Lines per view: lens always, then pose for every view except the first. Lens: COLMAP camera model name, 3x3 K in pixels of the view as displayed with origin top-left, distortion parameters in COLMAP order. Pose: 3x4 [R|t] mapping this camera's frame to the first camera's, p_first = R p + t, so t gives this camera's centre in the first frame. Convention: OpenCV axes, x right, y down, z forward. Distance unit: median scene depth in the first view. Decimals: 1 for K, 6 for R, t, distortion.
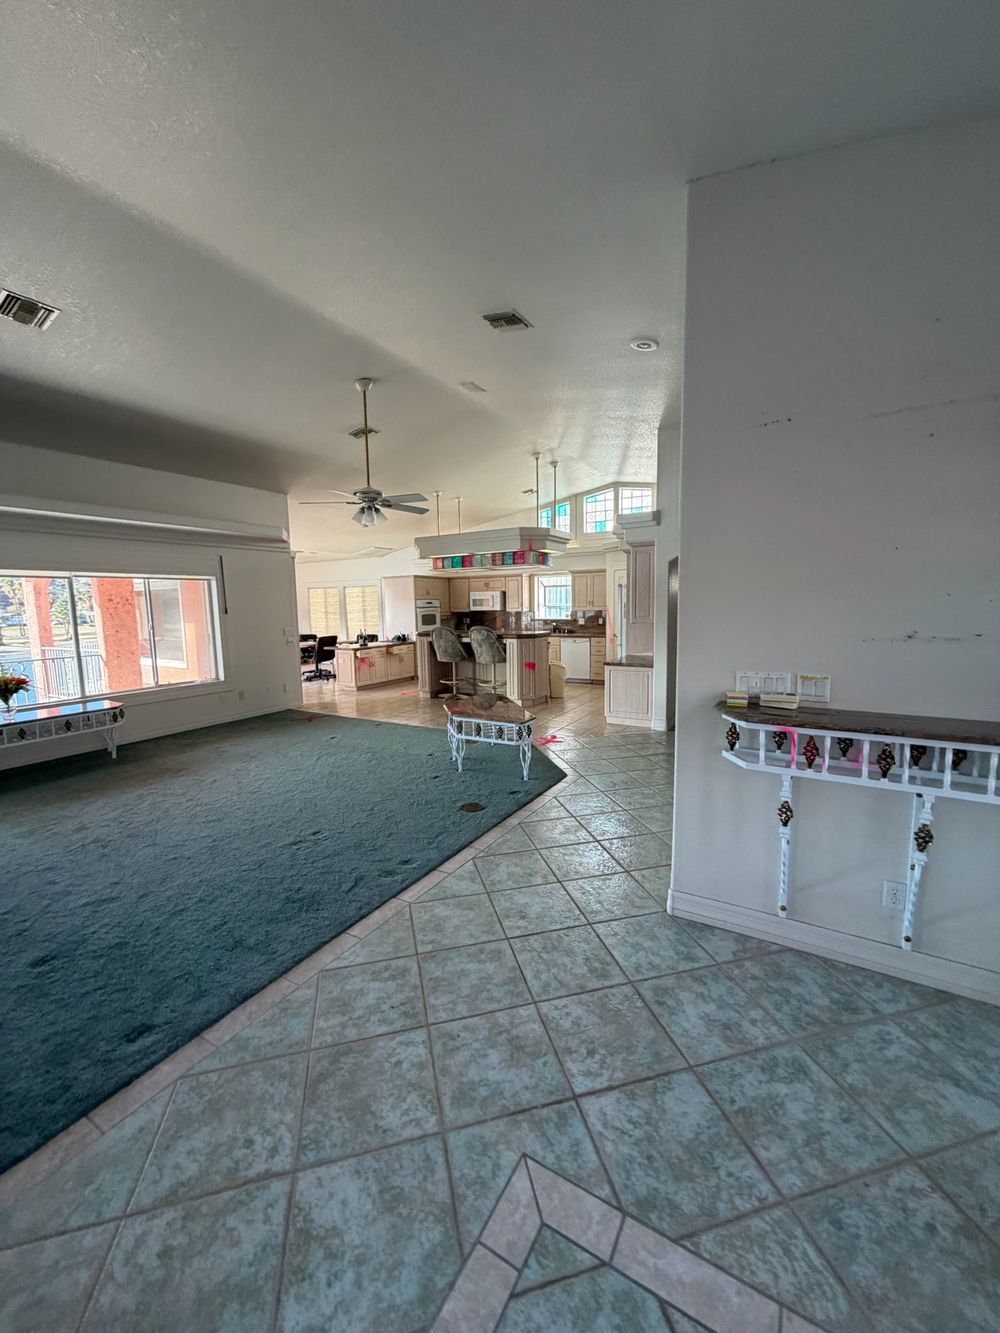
lens RADIAL K [[533.3, 0, 500.0], [0, 533.3, 666.5], [0, 0, 1]] dist [-0.001136, 0.000045]
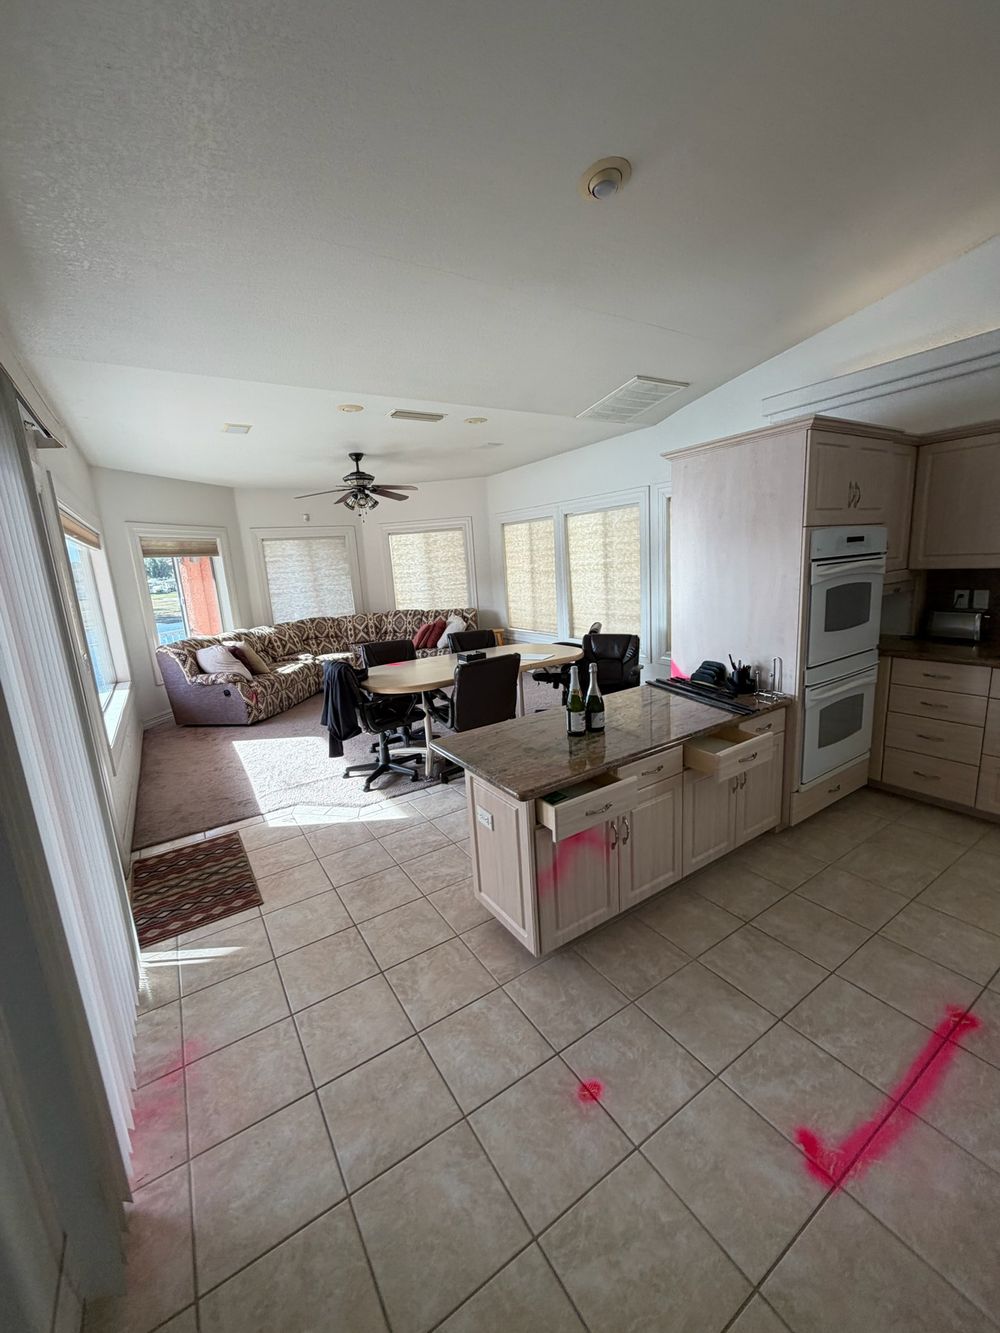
lens RADIAL K [[533.3, 0, 500.0], [0, 533.3, 666.5], [0, 0, 1]] dist [-0.001136, 0.000045]
pose [[0.896462, 0.049513, -0.440345, -0.217298], [-0.003323, 0.994461, 0.105053, -0.110388], [0.443107, -0.092712, 0.891661, 0.900440]]
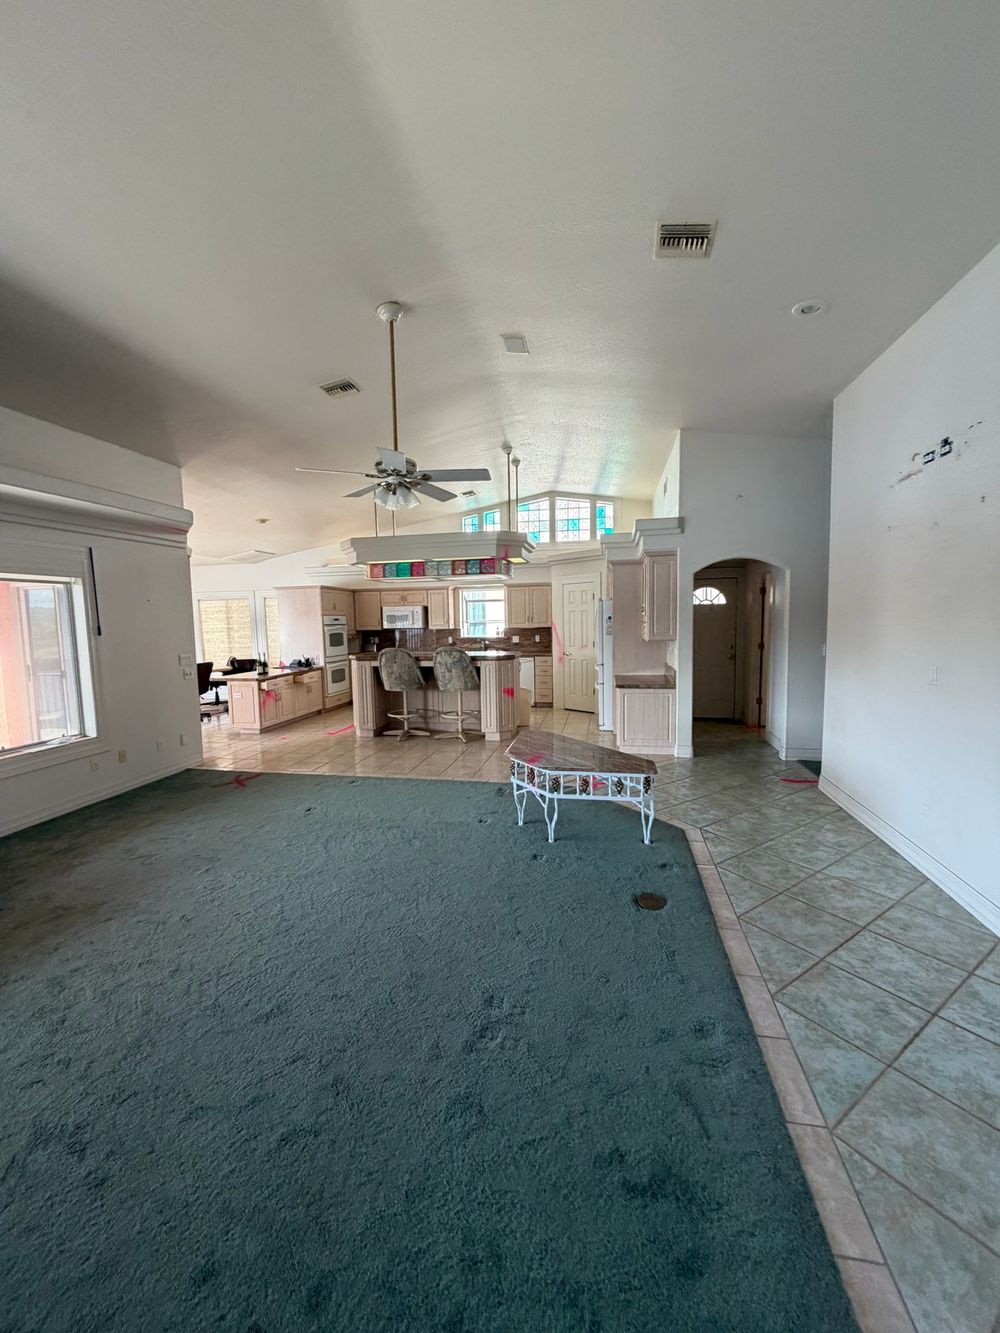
lens RADIAL K [[533.3, 0, 500.0], [0, 533.3, 666.5], [0, 0, 1]] dist [-0.001136, 0.000045]
pose [[0.942710, -0.030885, 0.332181, -0.219181], [0.041702, 0.998805, -0.025481, -0.018921], [-0.330997, 0.037874, 0.942872, 0.177590]]
